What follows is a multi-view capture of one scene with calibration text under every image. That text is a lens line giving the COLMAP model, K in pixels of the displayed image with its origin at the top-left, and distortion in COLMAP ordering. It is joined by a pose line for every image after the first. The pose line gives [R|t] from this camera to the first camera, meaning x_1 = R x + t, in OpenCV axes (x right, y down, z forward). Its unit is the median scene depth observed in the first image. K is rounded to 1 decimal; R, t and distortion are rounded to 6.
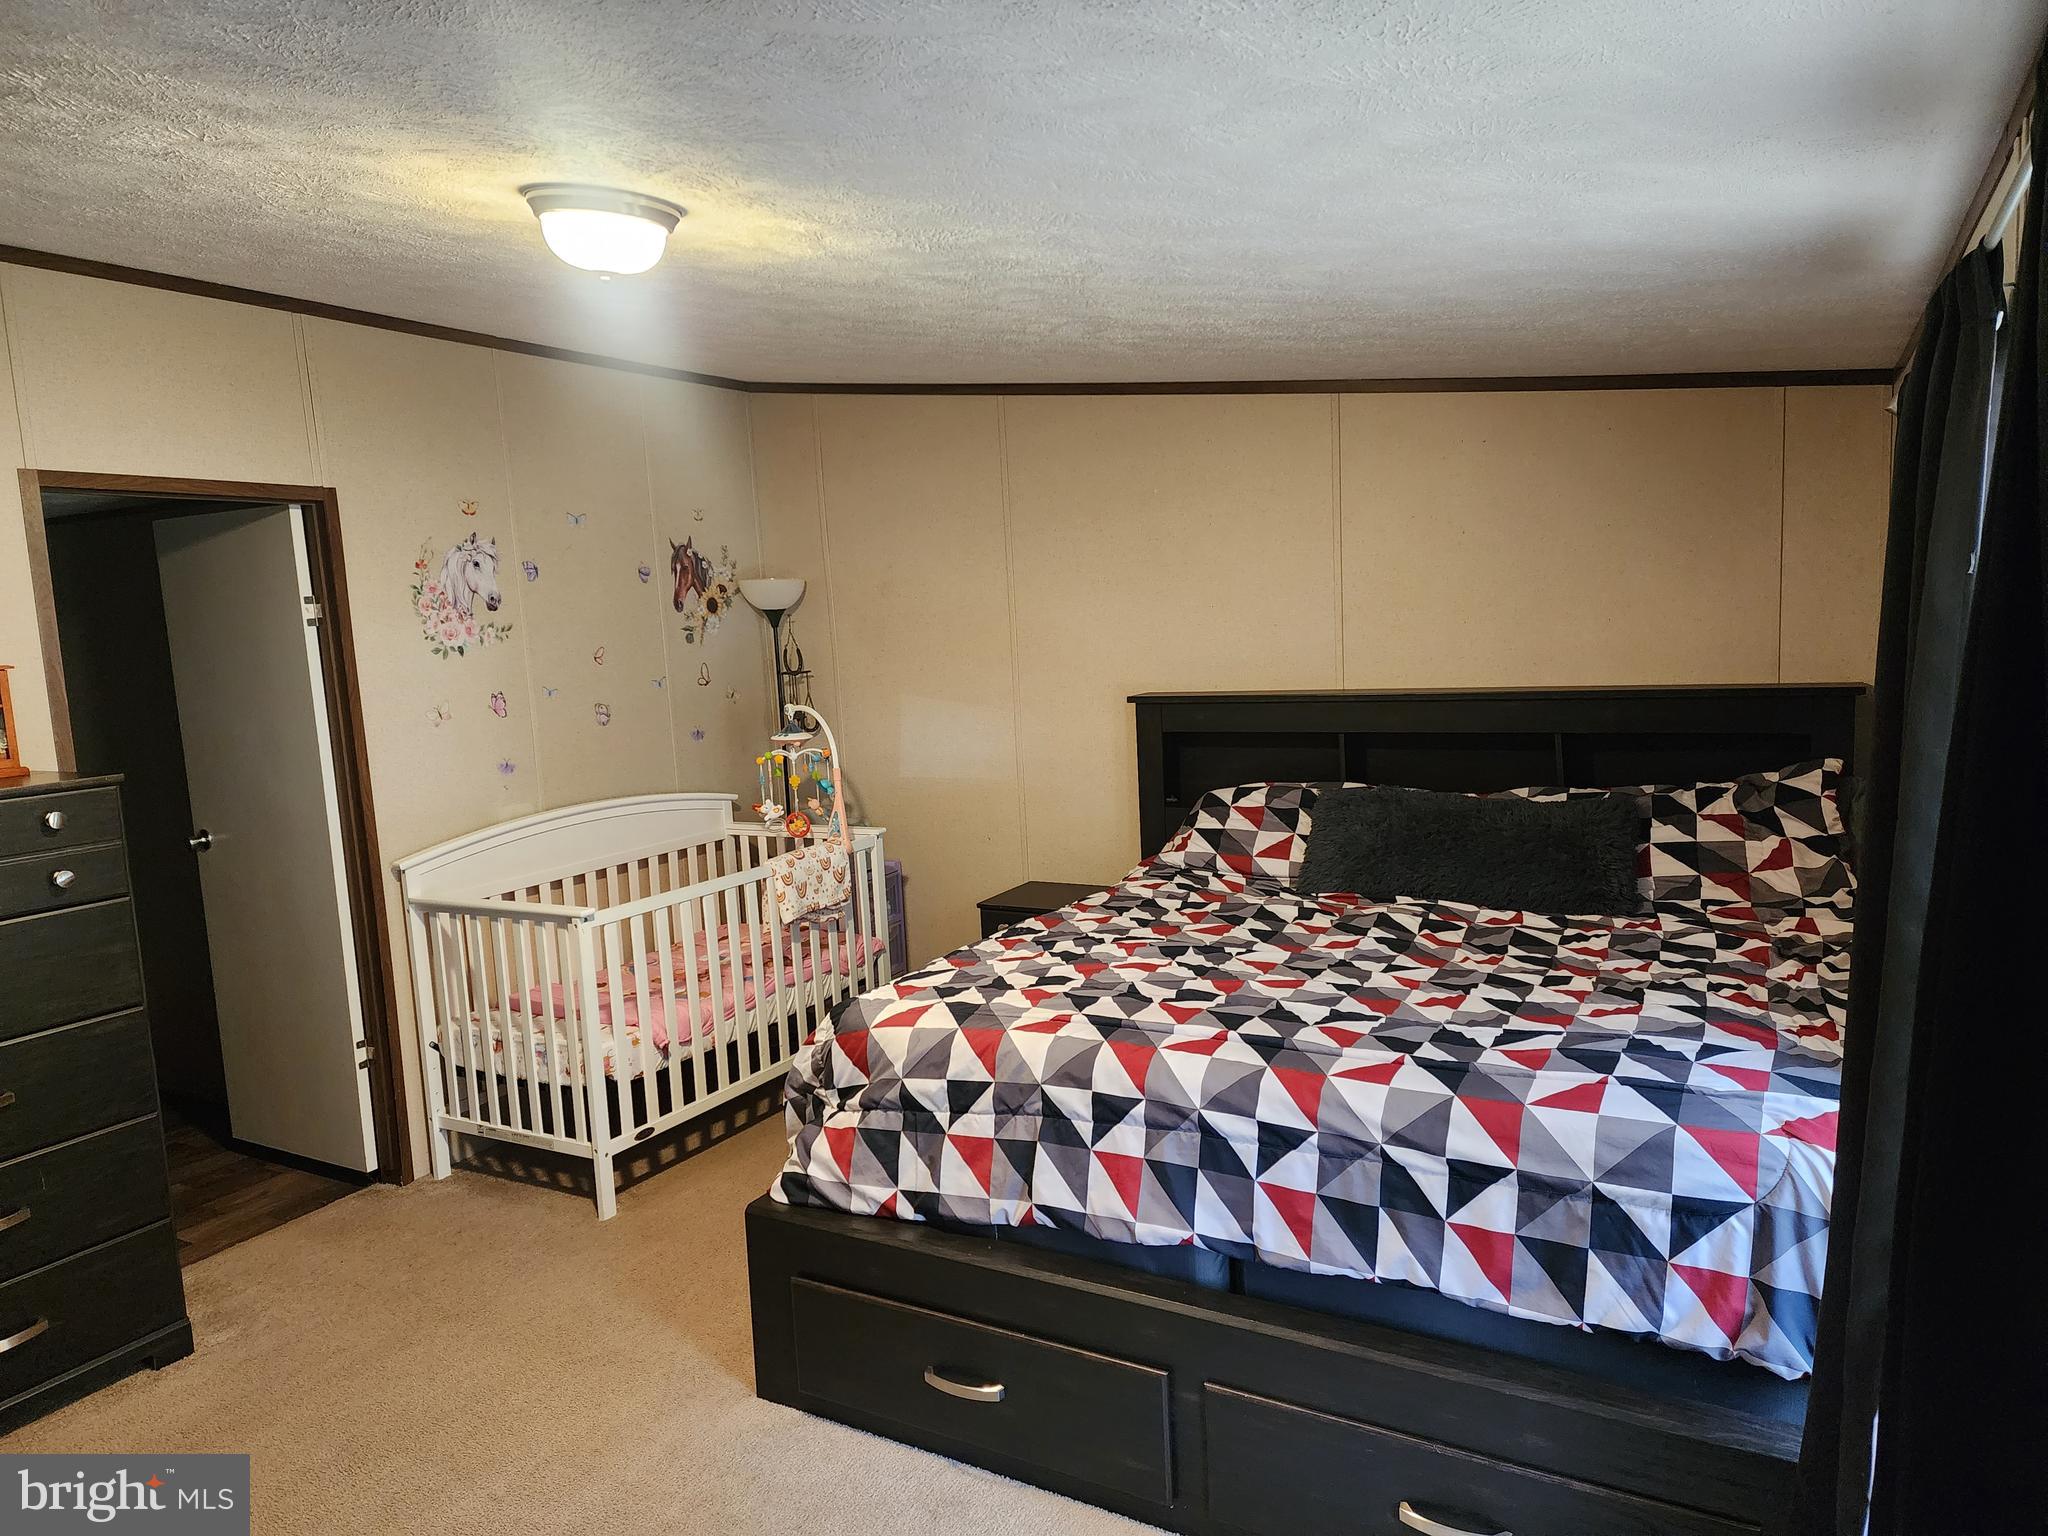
lens RADIAL K [[1366.8, 0, 1024.4], [0, 1366.8, 773.1], [0, 0, 1]] dist [0.012680, -0.008433]
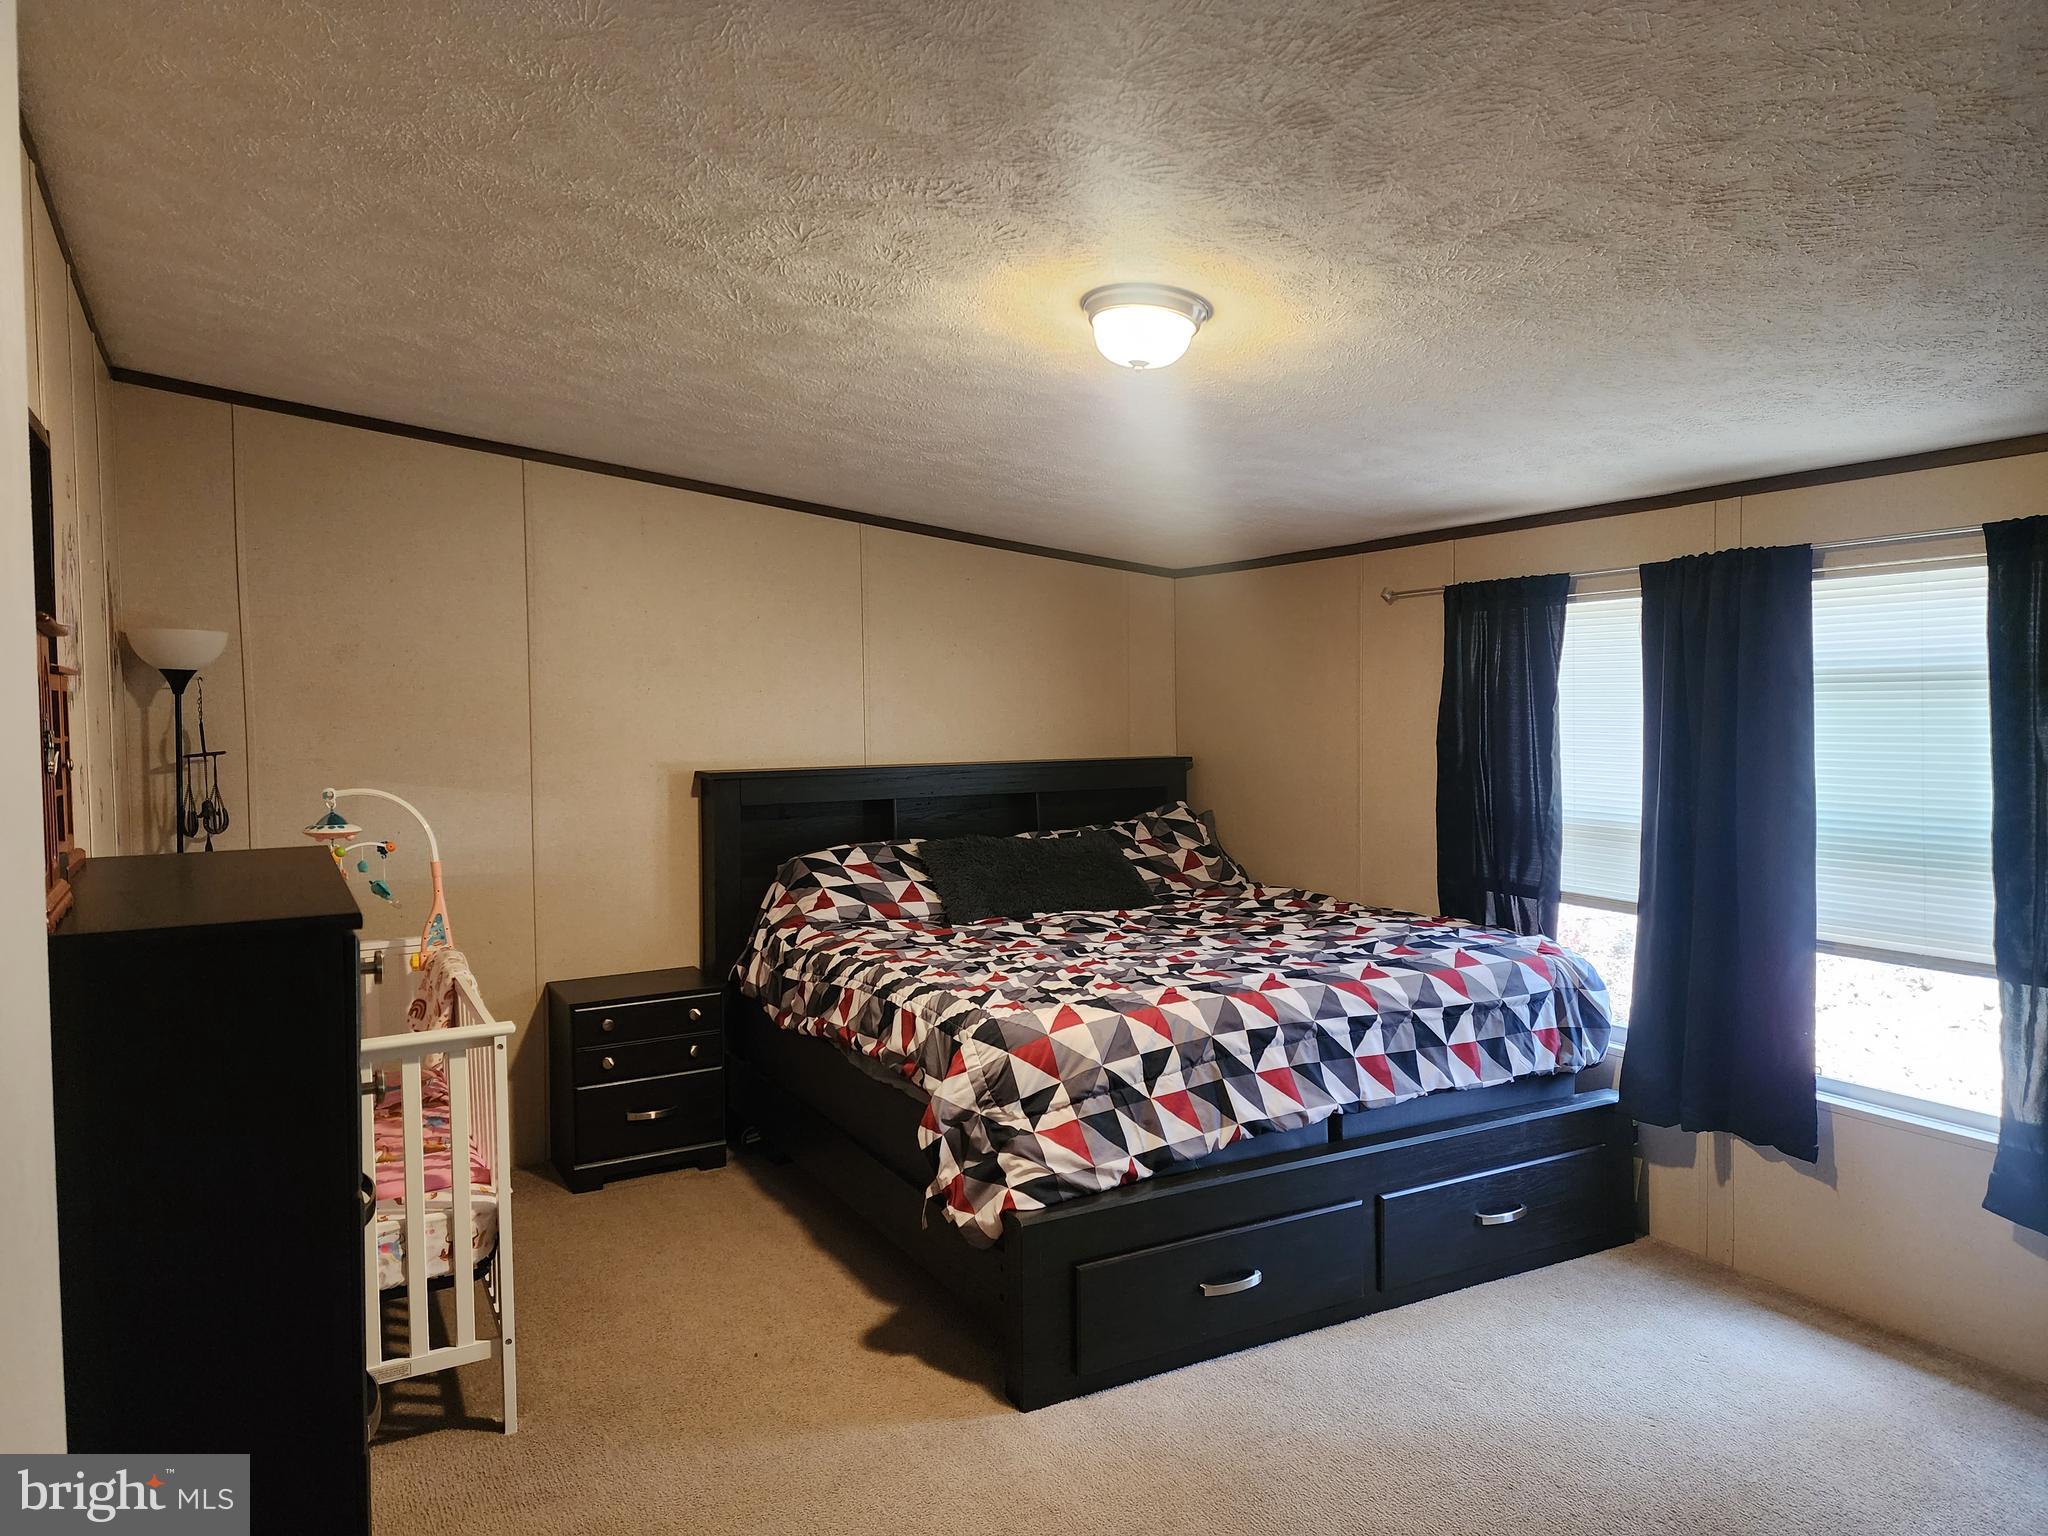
lens RADIAL K [[1366.8, 0, 1027.2], [0, 1366.8, 758.8], [0, 0, 1]] dist [0.012680, -0.008433]
pose [[0.528558, 0.005405, 0.848880, -1.177045], [0.087542, 0.994301, -0.060839, 0.031110], [-0.844371, 0.106470, 0.525073, 0.441368]]
